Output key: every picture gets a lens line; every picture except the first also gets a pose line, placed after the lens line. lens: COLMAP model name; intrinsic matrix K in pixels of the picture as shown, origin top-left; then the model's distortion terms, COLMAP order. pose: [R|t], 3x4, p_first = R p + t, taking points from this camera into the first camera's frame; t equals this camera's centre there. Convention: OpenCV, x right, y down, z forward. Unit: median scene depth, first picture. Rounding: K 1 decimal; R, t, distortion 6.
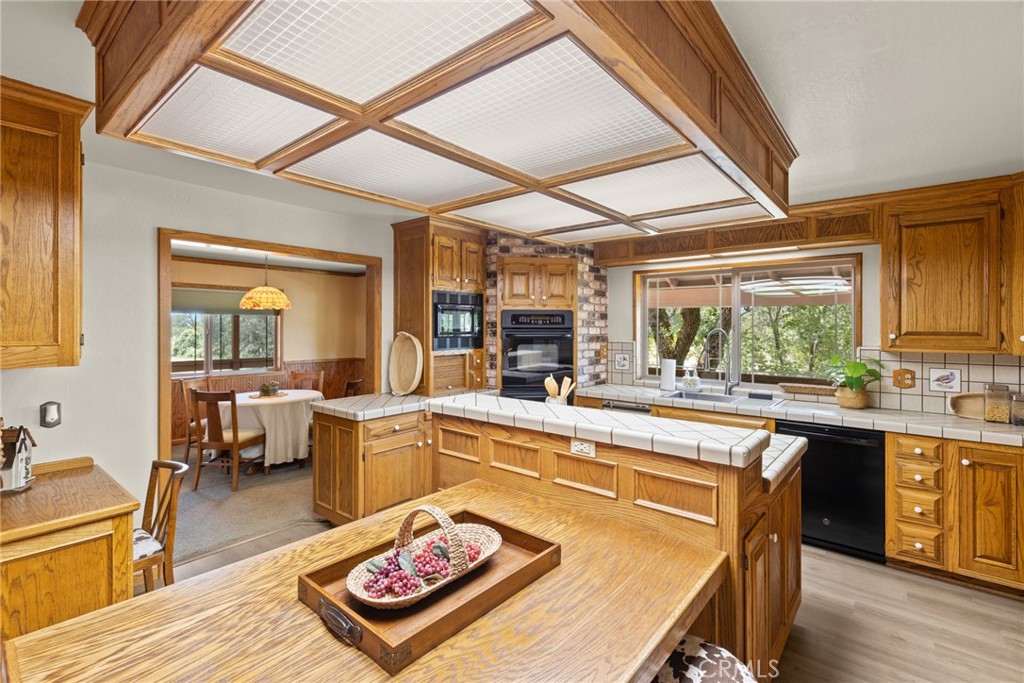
lens RADIAL K [[467.2, 0, 515.1], [0, 467.2, 330.0], [0, 0, 1]] dist [0.003970, -0.000576]
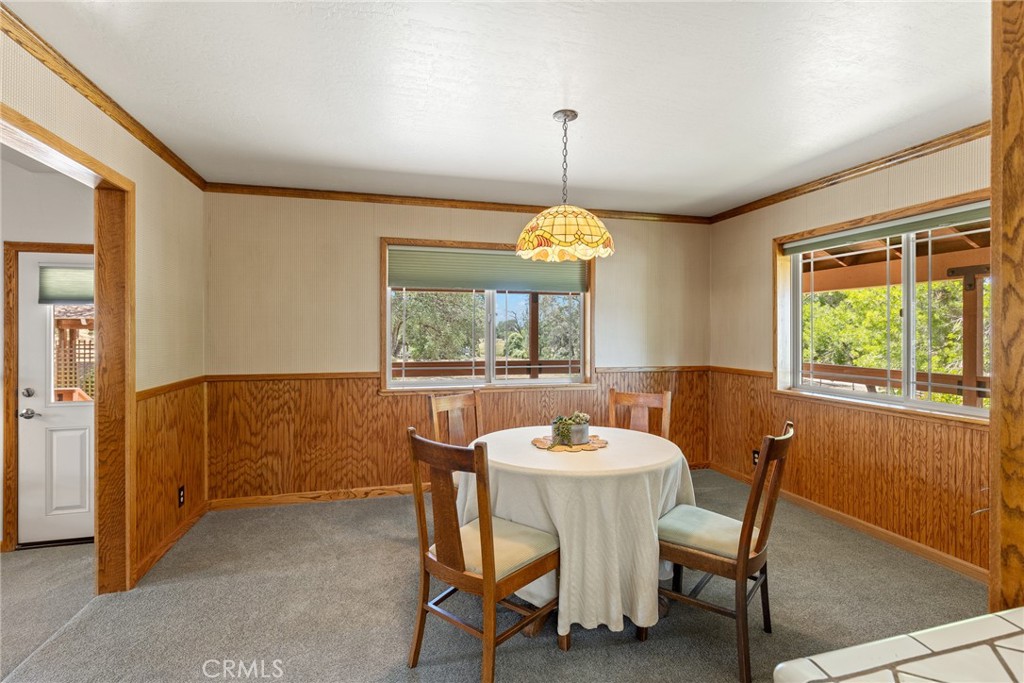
lens RADIAL K [[481.0, 0, 514.2], [0, 481.0, 336.3], [0, 0, 1]] dist [-0.000301, -0.000231]
pose [[0.815423, 0.002699, -0.578860, -0.250840], [-0.001059, 0.999994, 0.003171, 0.027987], [0.578865, -0.001972, 0.815421, 0.491382]]
